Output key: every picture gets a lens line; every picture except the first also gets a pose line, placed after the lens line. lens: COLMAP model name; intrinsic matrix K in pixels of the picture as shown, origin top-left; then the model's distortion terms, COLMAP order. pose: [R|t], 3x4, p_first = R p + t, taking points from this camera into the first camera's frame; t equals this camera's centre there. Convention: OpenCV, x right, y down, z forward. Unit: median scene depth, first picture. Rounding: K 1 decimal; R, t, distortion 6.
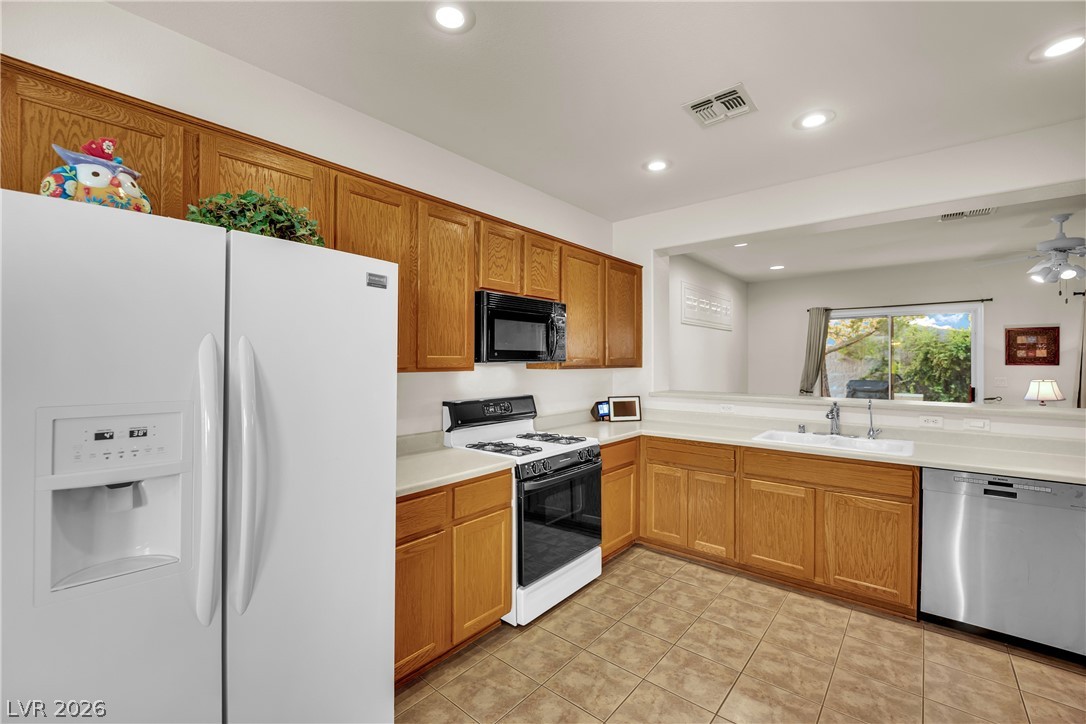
lens RADIAL K [[460.2, 0, 538.7], [0, 460.2, 365.0], [0, 0, 1]] dist [-0.012787, 0.000346]
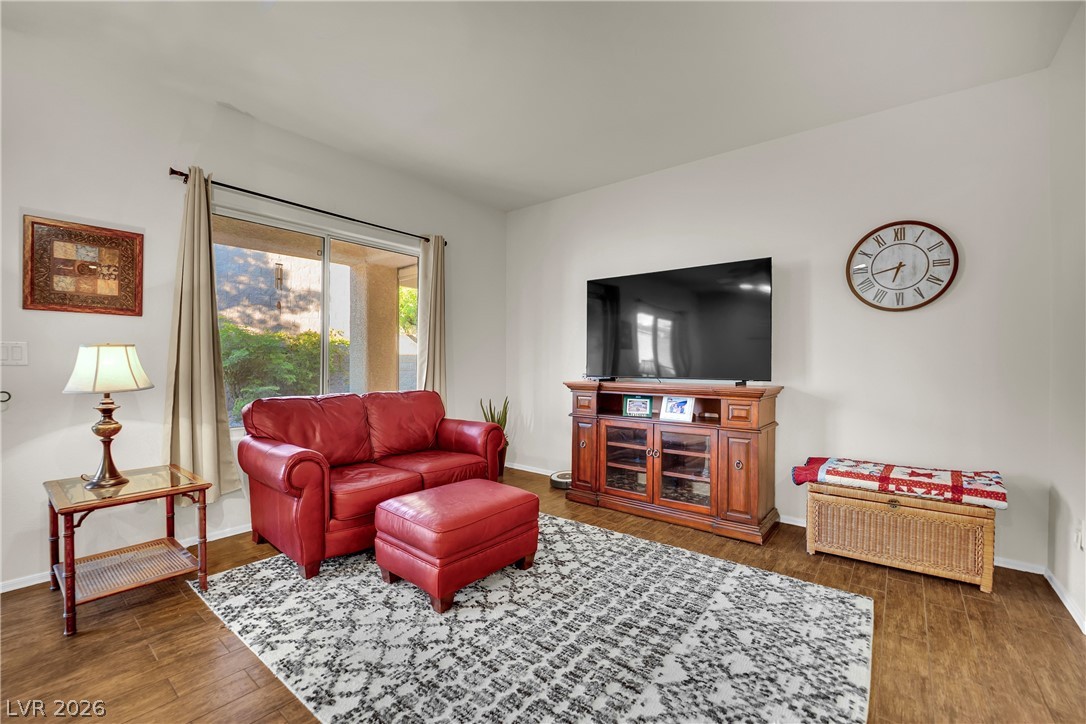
lens RADIAL K [[455.0, 0, 543.0], [0, 455.0, 362.0], [0, 0, 1]] dist [-0.022052, 0.000159]
pose [[-0.024590, 0.000977, 0.999697, 1.239844], [0.003700, 0.999993, -0.000887, 0.093089], [-0.999691, 0.003677, -0.024593, 1.092704]]
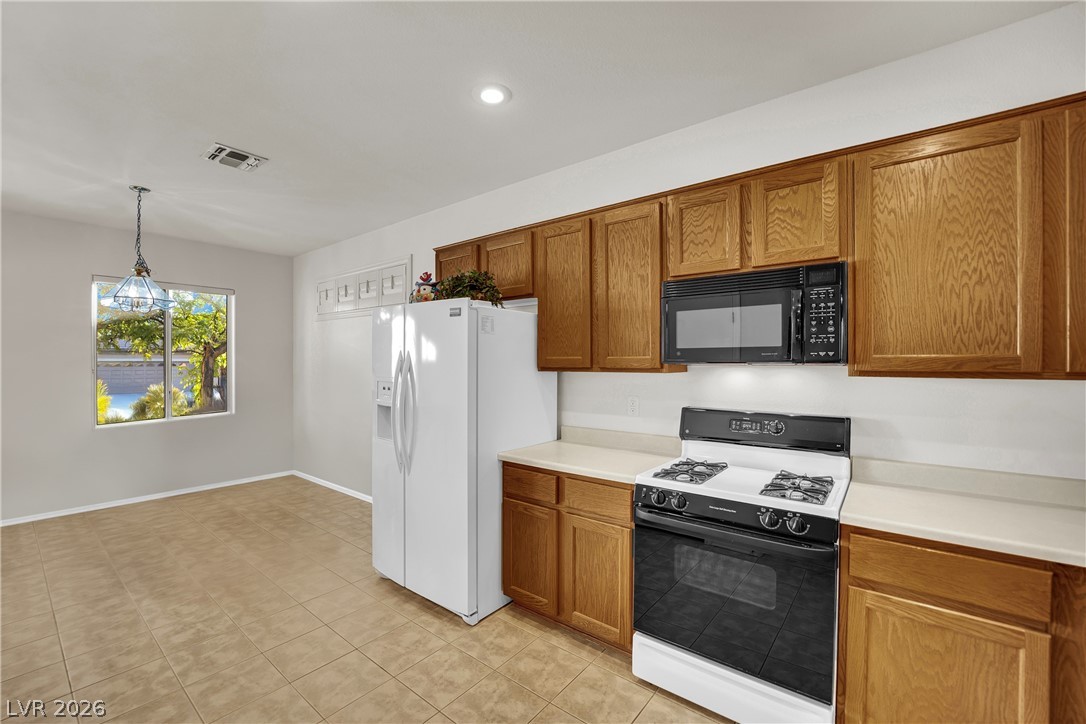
lens RADIAL K [[423.4, 0, 543.0], [0, 423.4, 362.0], [0, 0, 1]] dist [-0.055028, 0.000053]
pose [[0.026699, -0.010786, -0.999585, 0.599068], [-0.009933, 0.999890, -0.011055, 0.003173], [0.999594, 0.010224, 0.026589, 0.671875]]
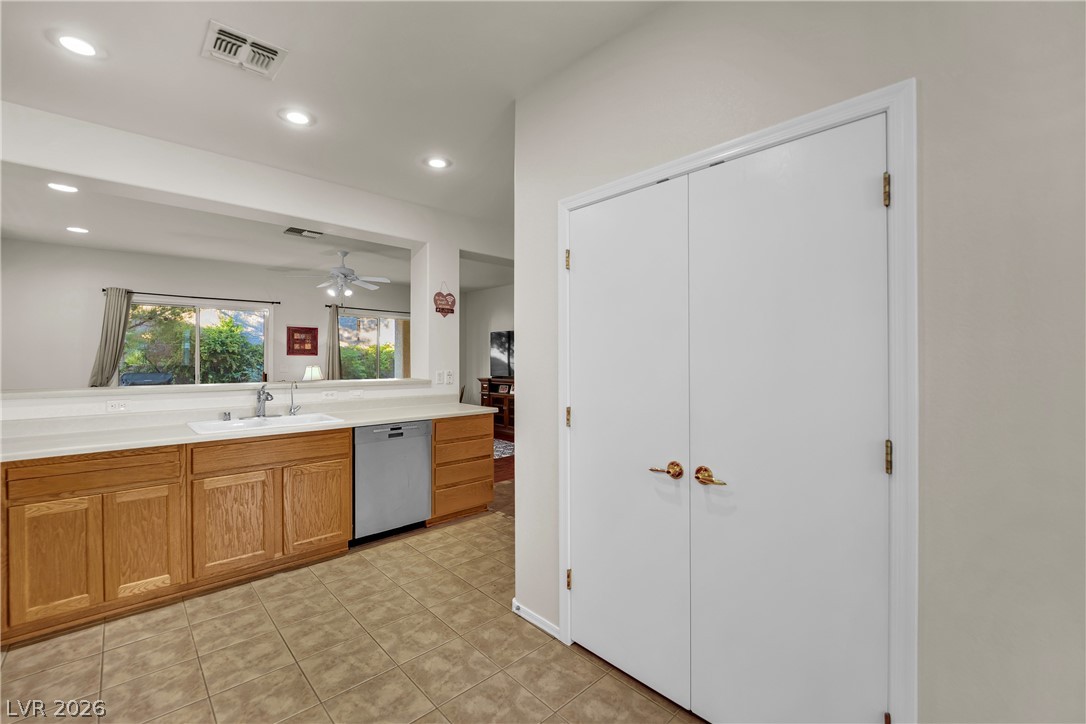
lens RADIAL K [[457.8, 0, 536.9], [0, 457.8, 357.2], [0, 0, 1]] dist [-0.001583, -0.000027]
pose [[0.127934, -0.000020, 0.991783, -0.322059], [0.007510, 0.999971, -0.000949, 0.023682], [-0.991754, 0.007570, 0.127931, 0.261850]]
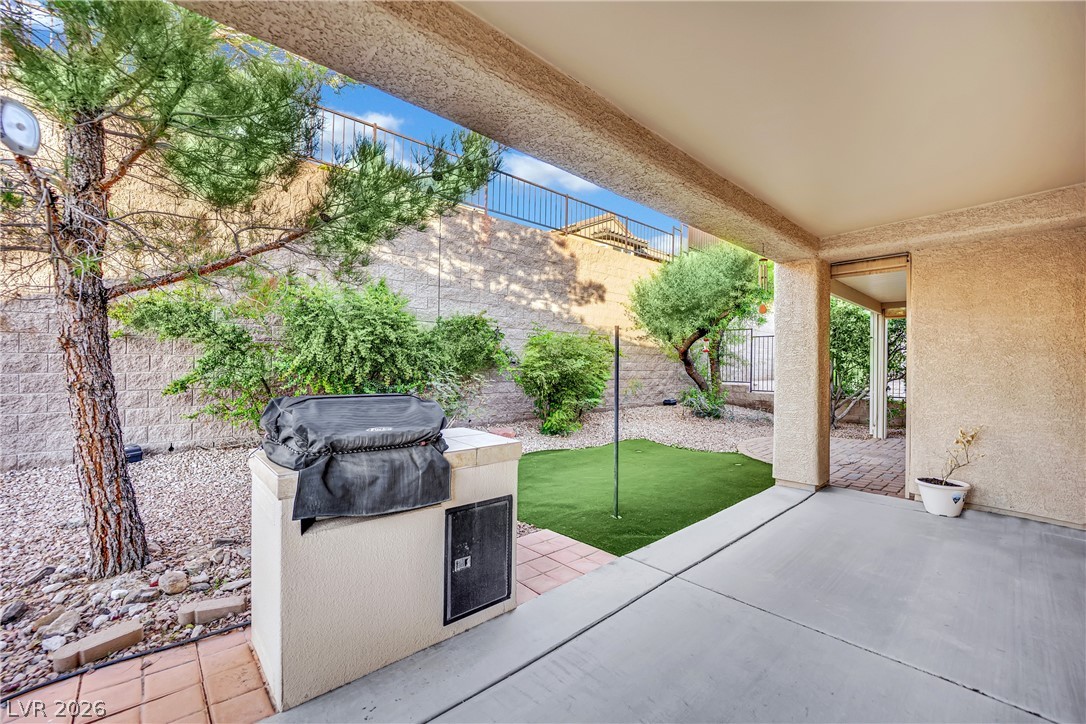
lens RADIAL K [[455.0, 0, 543.0], [0, 455.0, 362.0], [0, 0, 1]] dist [-0.022052, 0.000159]
pose [[0.135502, 0.006933, 0.990753, 1.493780], [-0.002669, 0.999974, -0.006632, 0.051606], [-0.990773, -0.001745, 0.135517, 2.628265]]
